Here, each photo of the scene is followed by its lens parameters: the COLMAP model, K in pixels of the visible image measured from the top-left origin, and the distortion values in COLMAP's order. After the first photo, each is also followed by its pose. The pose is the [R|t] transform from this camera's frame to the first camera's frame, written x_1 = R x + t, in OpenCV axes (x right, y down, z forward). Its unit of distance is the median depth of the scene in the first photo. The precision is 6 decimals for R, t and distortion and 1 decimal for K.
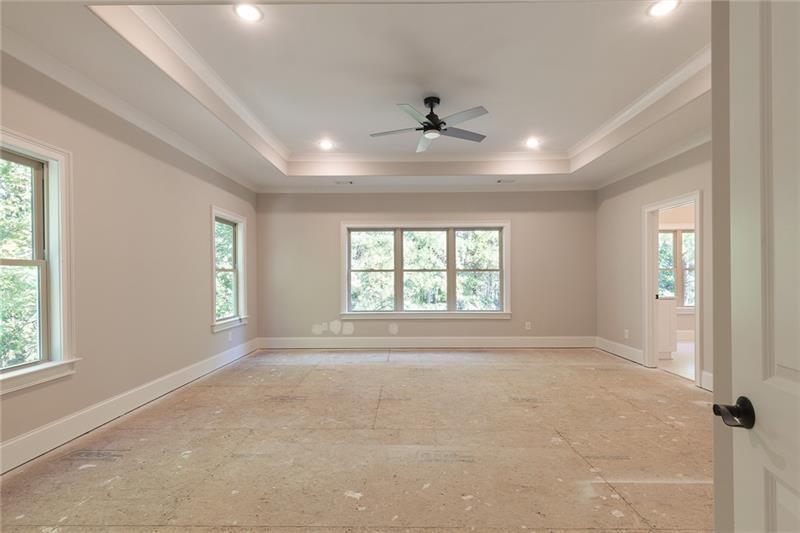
lens RADIAL K [[376.2, 0, 399.0], [0, 376.2, 272.7], [0, 0, 1]] dist [0.008281, -0.003914]
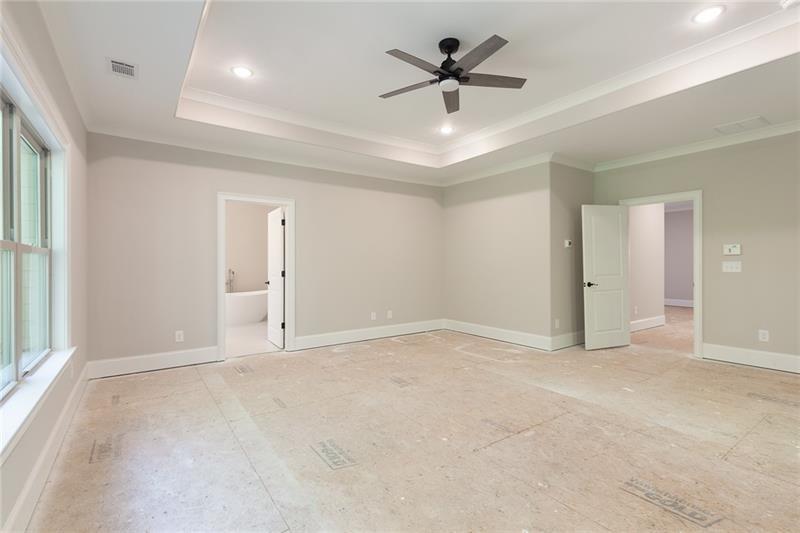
lens RADIAL K [[376.2, 0, 400.1], [0, 376.2, 265.1], [0, 0, 1]] dist [0.008281, -0.003914]
pose [[-0.593603, 0.005039, 0.804742, -0.588743], [0.000699, 0.999983, -0.005746, 0.022105], [-0.804758, -0.002848, -0.593597, 1.892023]]
